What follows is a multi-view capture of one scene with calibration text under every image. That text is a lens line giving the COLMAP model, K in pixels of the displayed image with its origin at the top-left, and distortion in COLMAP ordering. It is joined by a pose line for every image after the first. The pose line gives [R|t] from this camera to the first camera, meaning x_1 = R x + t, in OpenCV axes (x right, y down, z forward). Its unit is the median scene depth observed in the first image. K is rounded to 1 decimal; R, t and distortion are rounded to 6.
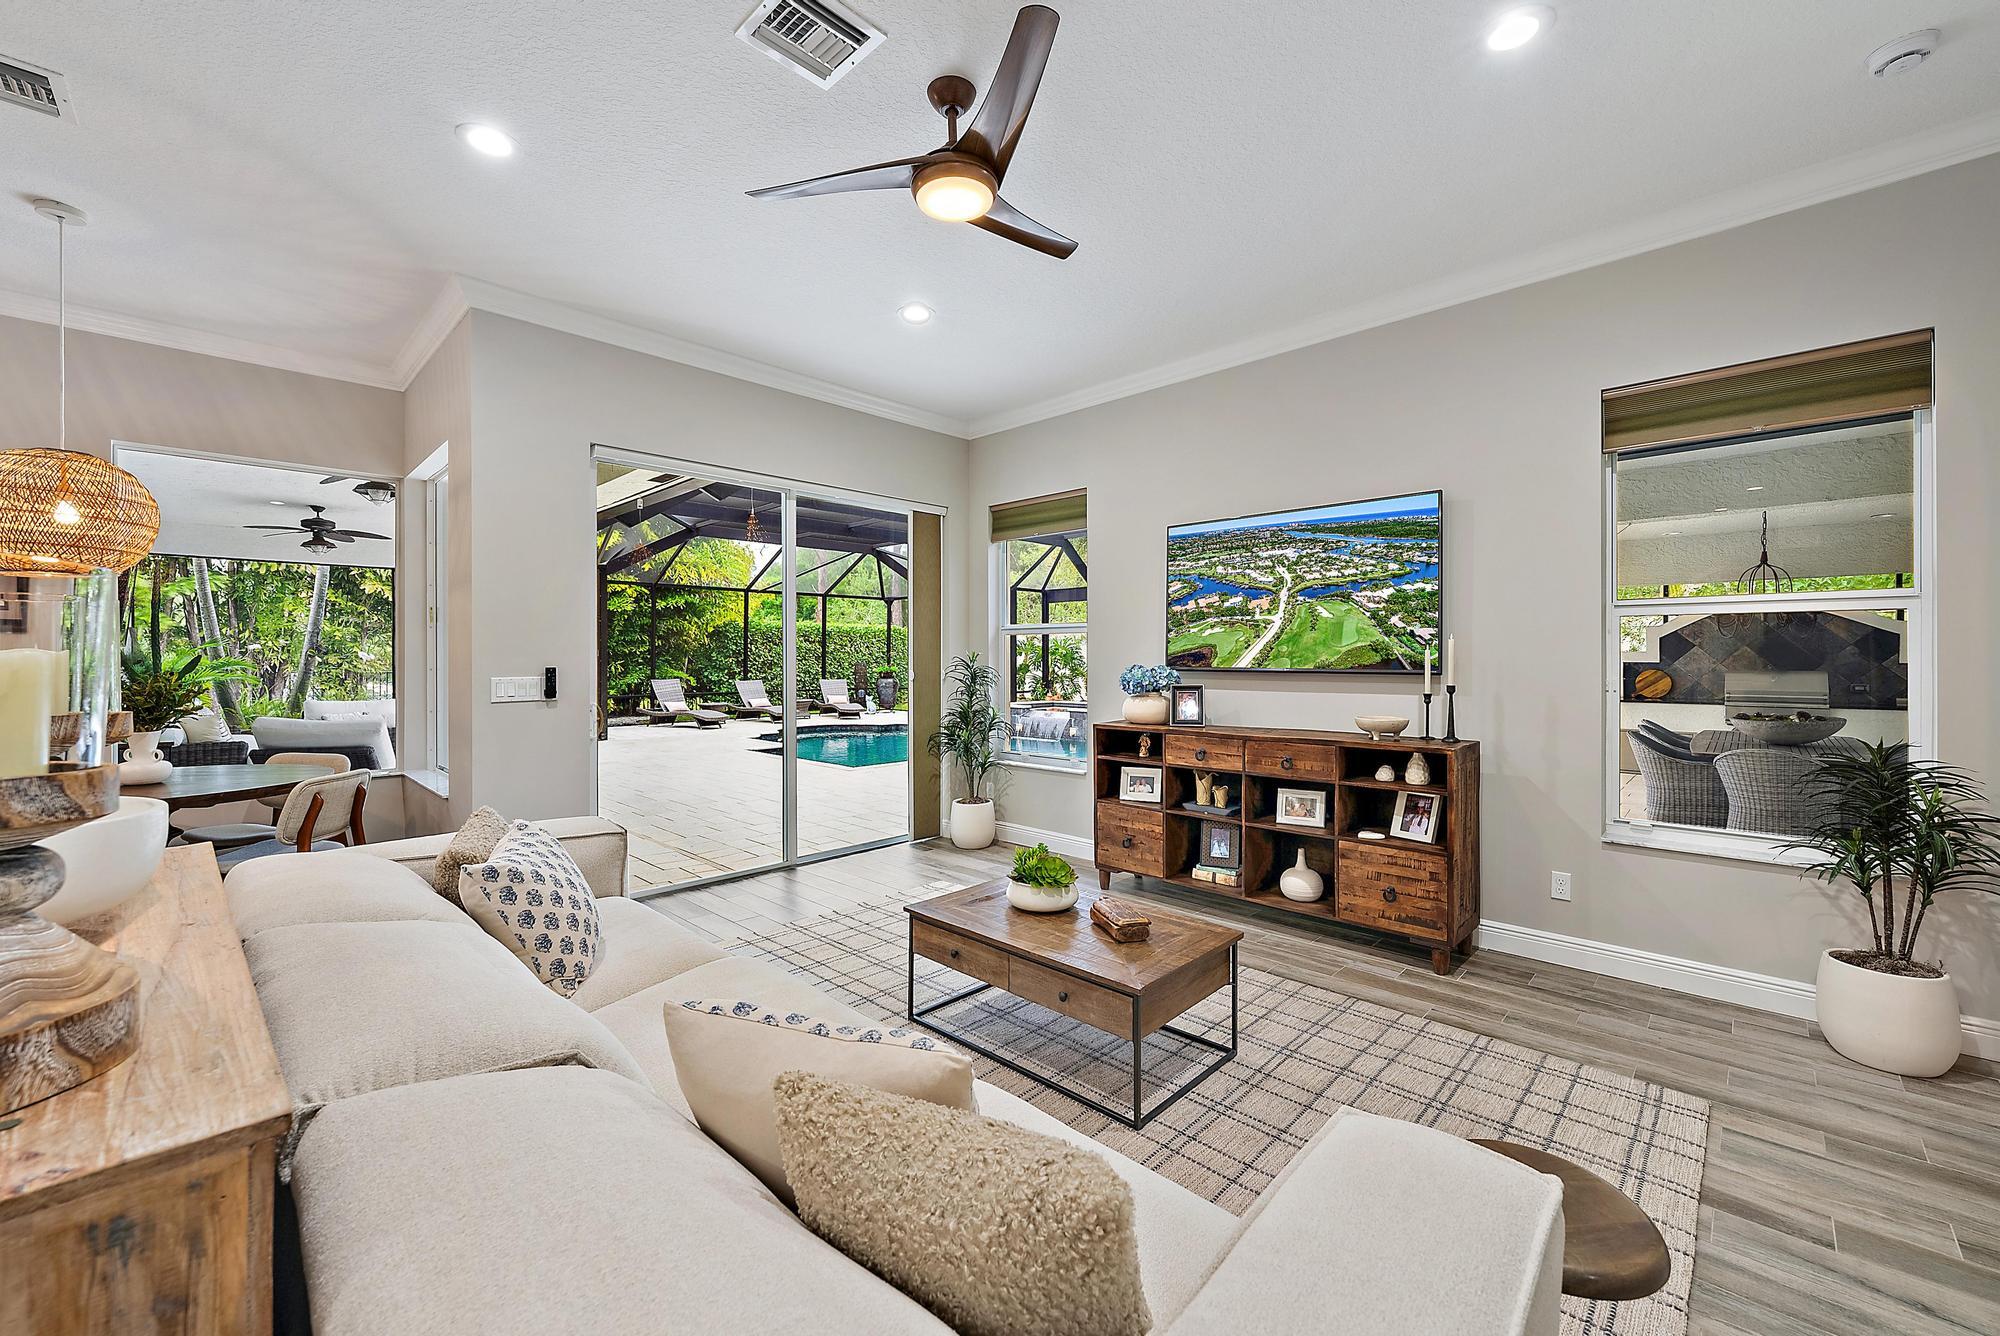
lens RADIAL K [[791.3, 0, 999.9], [0, 791.3, 658.3], [0, 0, 1]] dist [-0.001404, 0.000296]
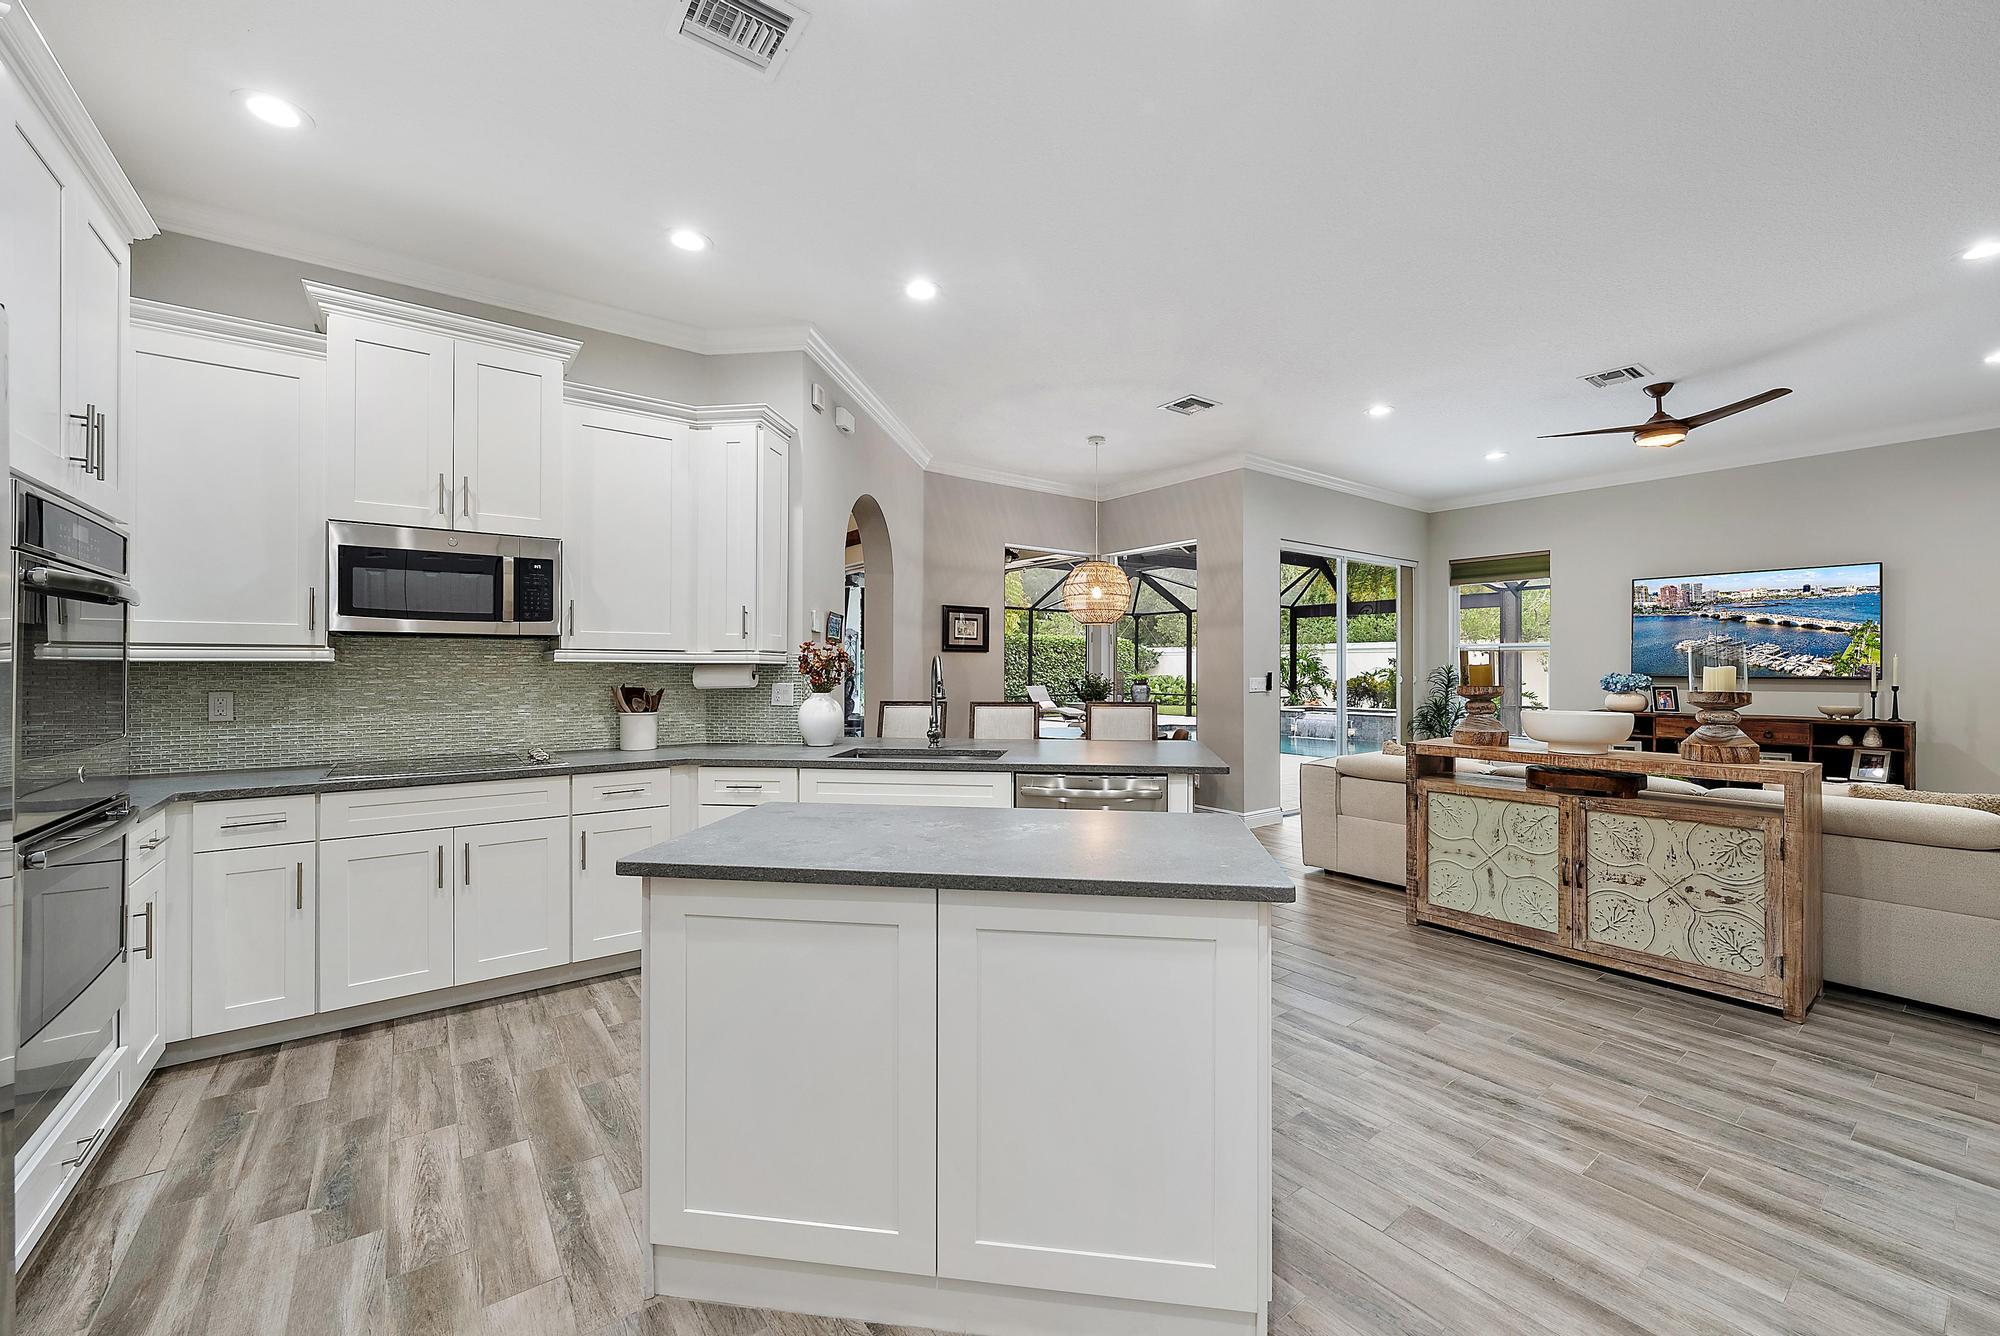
lens RADIAL K [[783.5, 0, 1007.9], [0, 783.5, 667.5], [0, 0, 1]] dist [-0.006170, 0.000139]
pose [[0.988565, 0.004263, -0.150734, -0.374864], [-0.004244, 0.999991, 0.000447, 0.001230], [0.150735, 0.000198, 0.988574, -0.321789]]
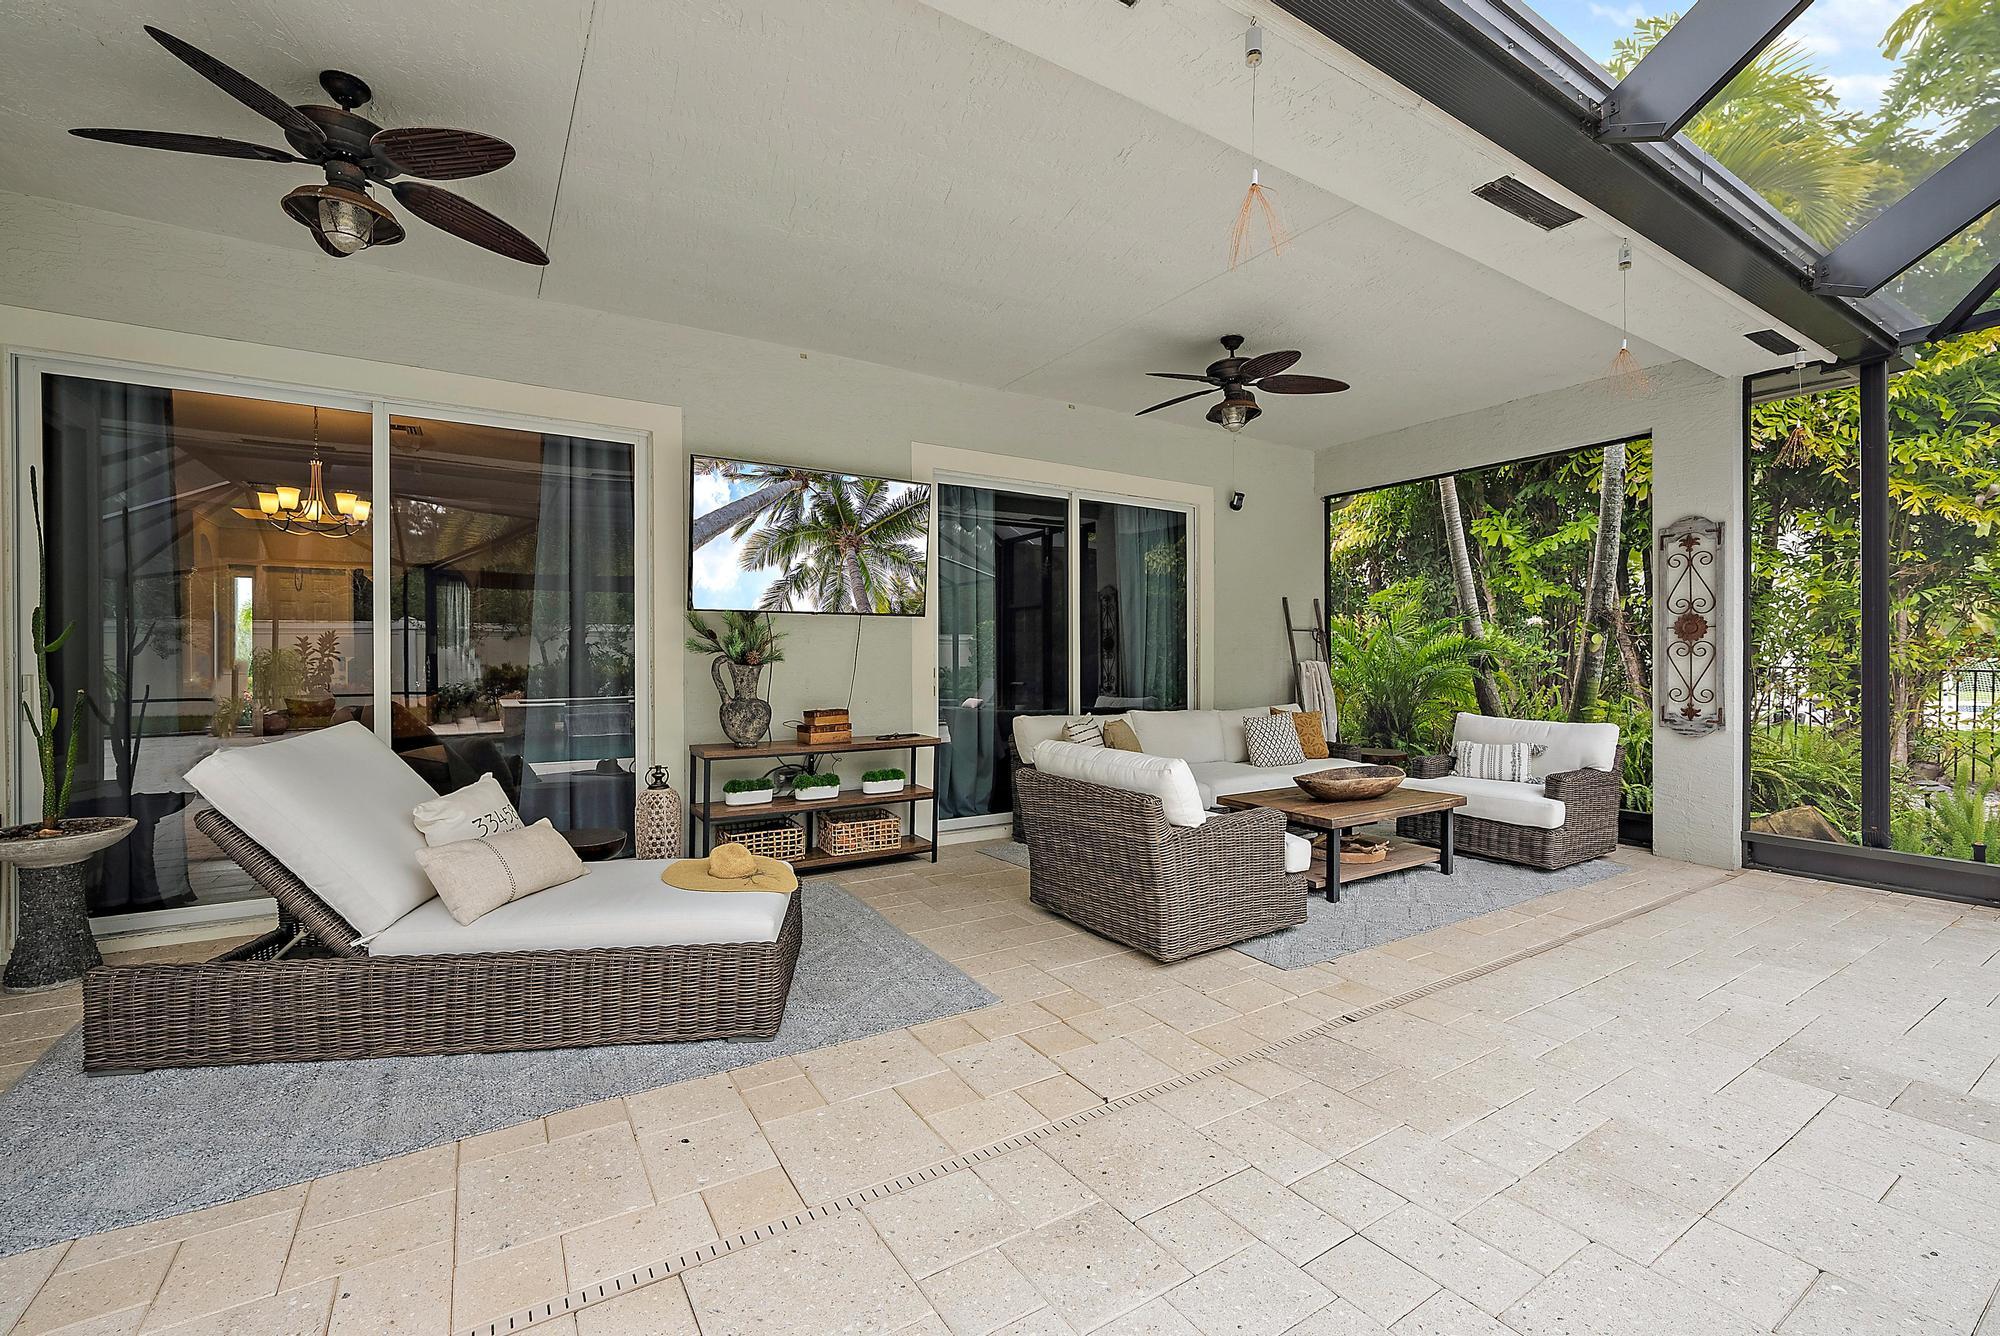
lens RADIAL K [[838.4, 0, 1007.2], [0, 838.4, 664.5], [0, 0, 1]] dist [-0.007513, 0.000008]
pose [[-0.232325, 0.007619, -0.972608, -0.299057], [0.001726, 0.999971, 0.007421, 0.017751], [0.972637, 0.000045, -0.232332, 0.988328]]
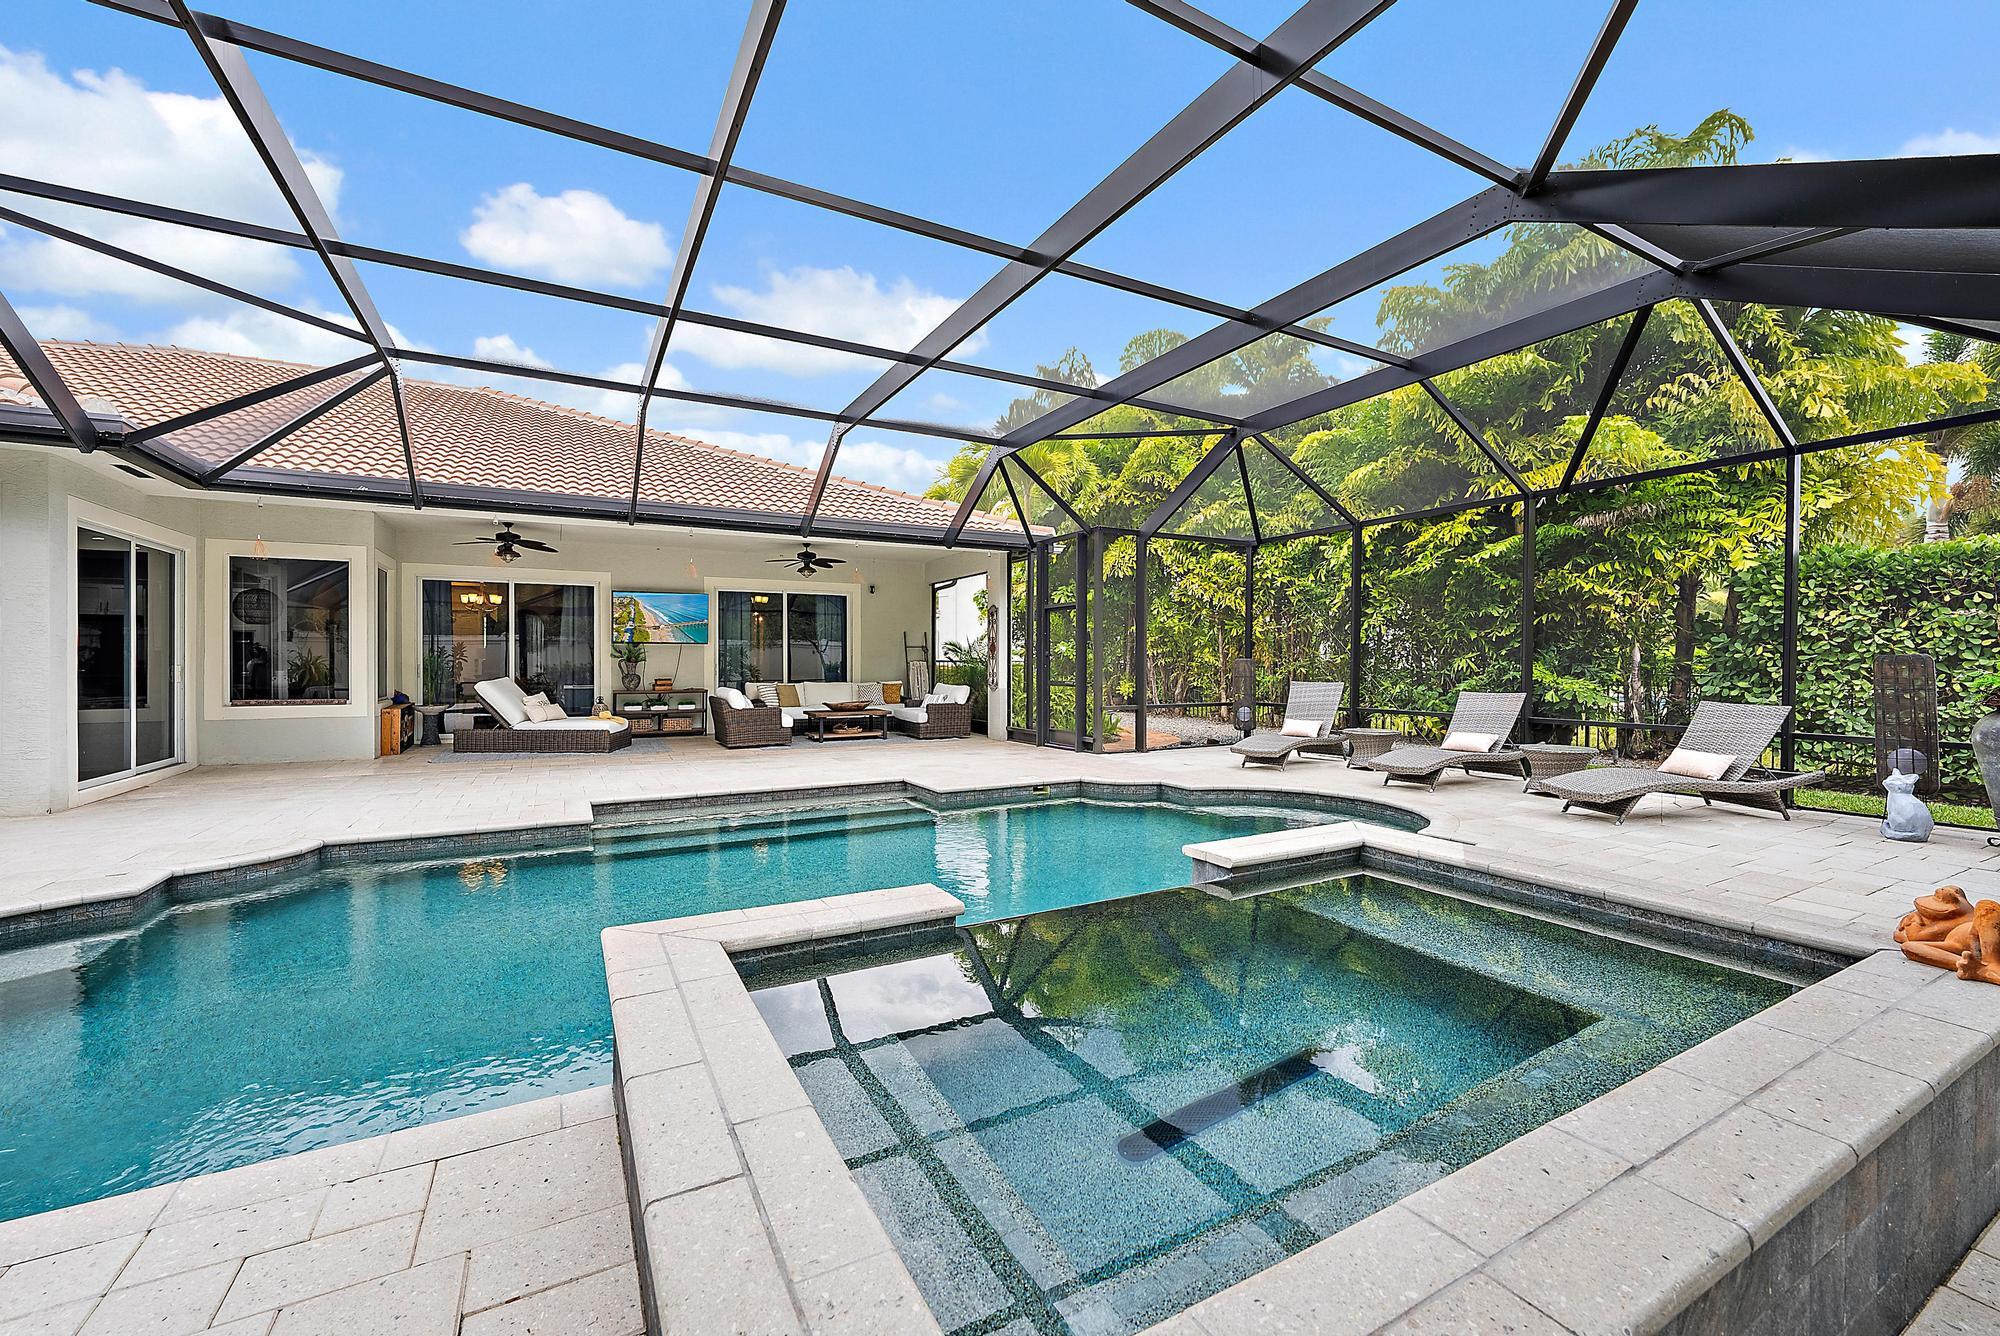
lens RADIAL K [[791.3, 0, 999.9], [0, 791.3, 658.3], [0, 0, 1]] dist [-0.001404, 0.000296]
pose [[-0.286604, 0.000427, -0.958049, 0.392827], [-0.000945, 0.999999, 0.000728, 0.013207], [0.958049, 0.001114, -0.286603, 1.737783]]
